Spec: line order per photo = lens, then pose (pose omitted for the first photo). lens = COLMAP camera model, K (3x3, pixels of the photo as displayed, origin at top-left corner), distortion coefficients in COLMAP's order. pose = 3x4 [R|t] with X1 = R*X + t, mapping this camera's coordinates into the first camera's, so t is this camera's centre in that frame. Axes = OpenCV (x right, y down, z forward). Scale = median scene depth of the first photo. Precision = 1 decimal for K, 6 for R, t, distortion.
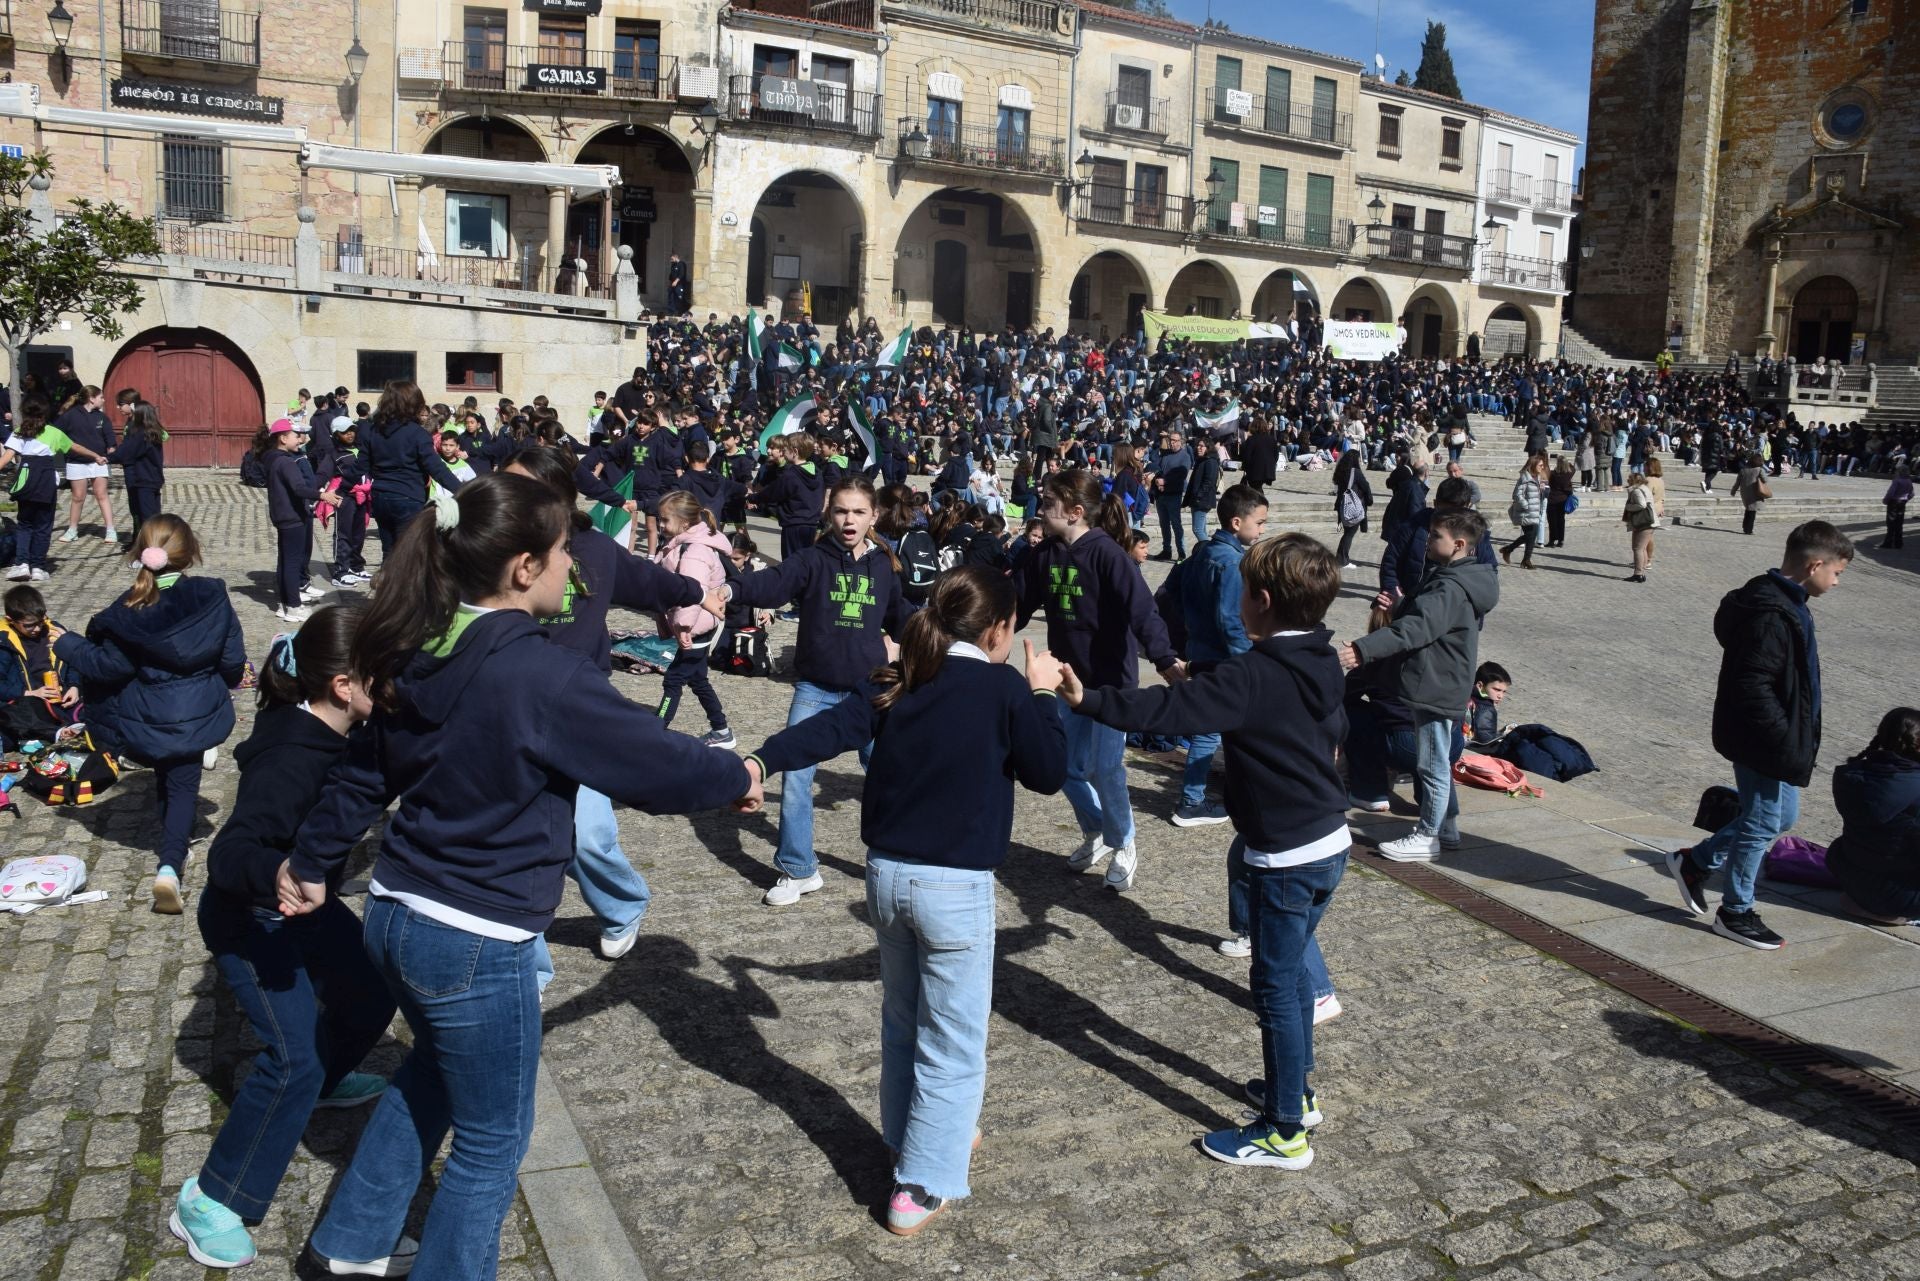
lens RADIAL K [[1509.9, 0, 953.6], [0, 1509.9, 643.8], [0, 0, 1]] dist [-0.157653, 0.107152]
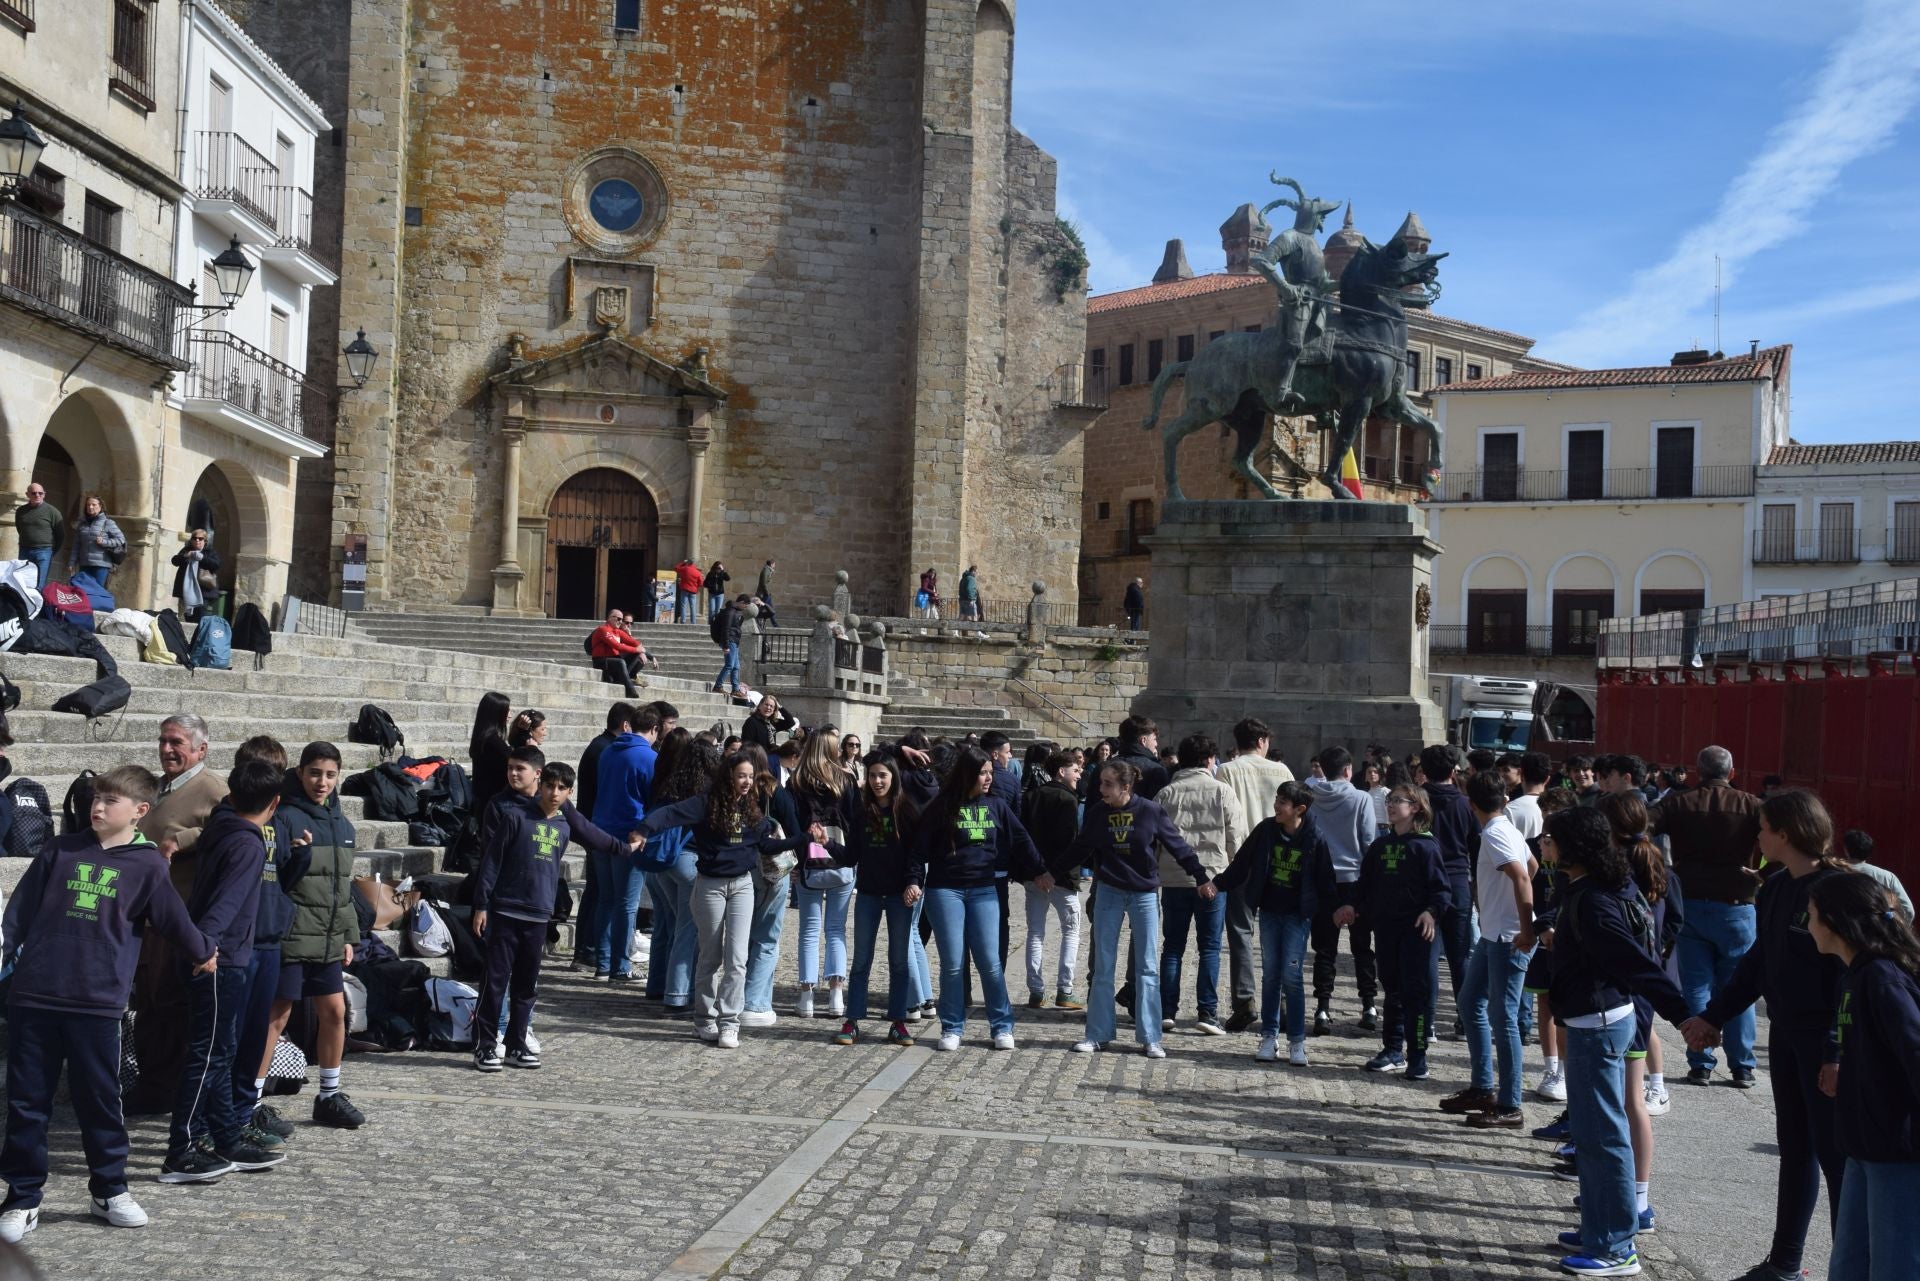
lens RADIAL K [[2172.2, 0, 953.8], [0, 2172.2, 632.0], [0, 0, 1]] dist [0.088038, 0.000000]
pose [[0.595293, 0.032980, 0.802831, 0.002762], [0.115608, 0.985246, -0.126196, -0.093316], [-0.795148, 0.167938, 0.582698, 0.549696]]
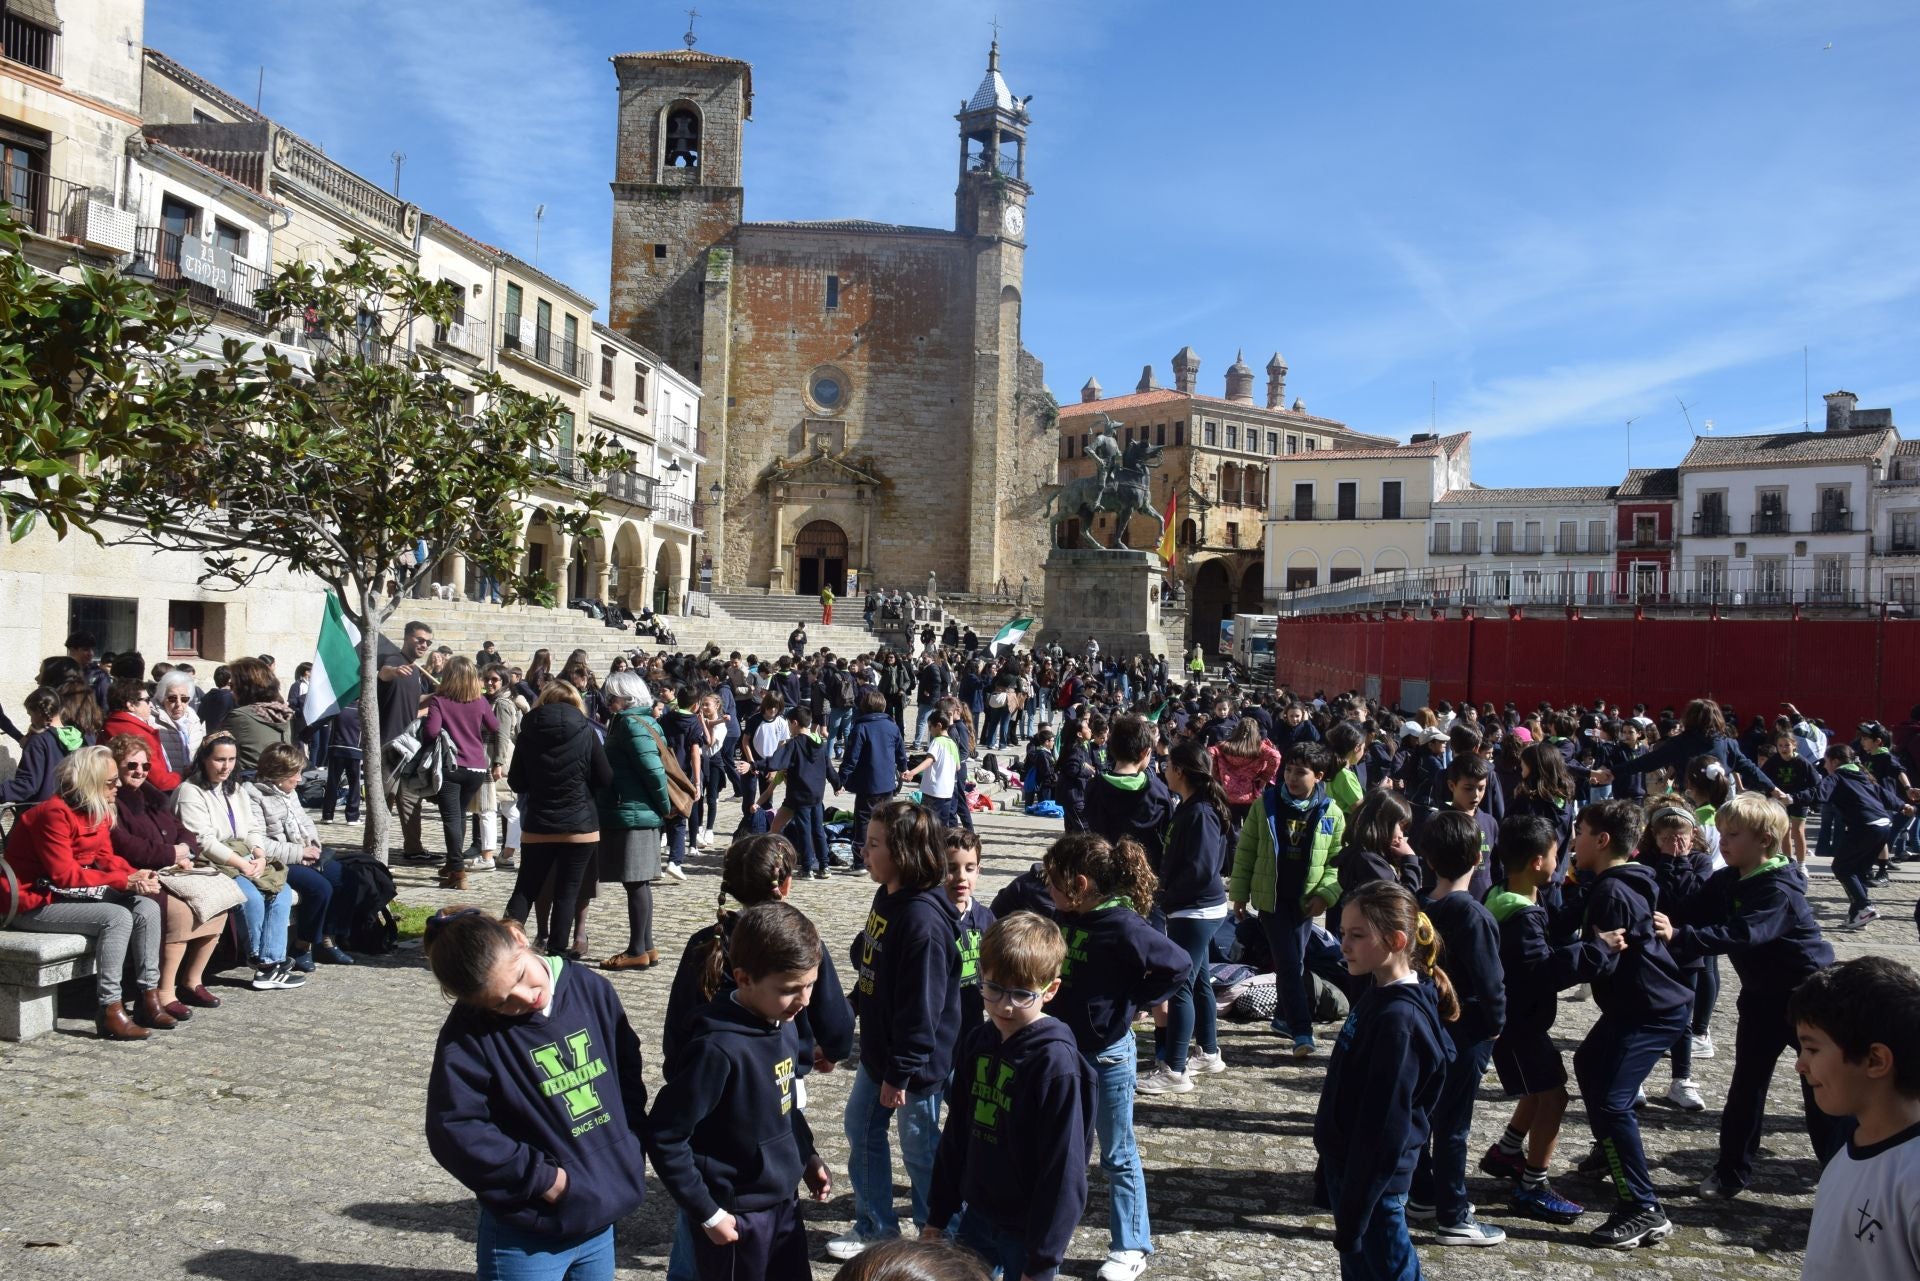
lens RADIAL K [[1509.9, 0, 969.8], [0, 1509.9, 662.0], [0, 0, 1]] dist [-0.157653, 0.107152]
pose [[0.653042, -0.016295, 0.757146, -0.335636], [0.115354, 0.990243, -0.078182, -0.043090], [-0.748485, 0.138396, 0.648550, 0.178496]]
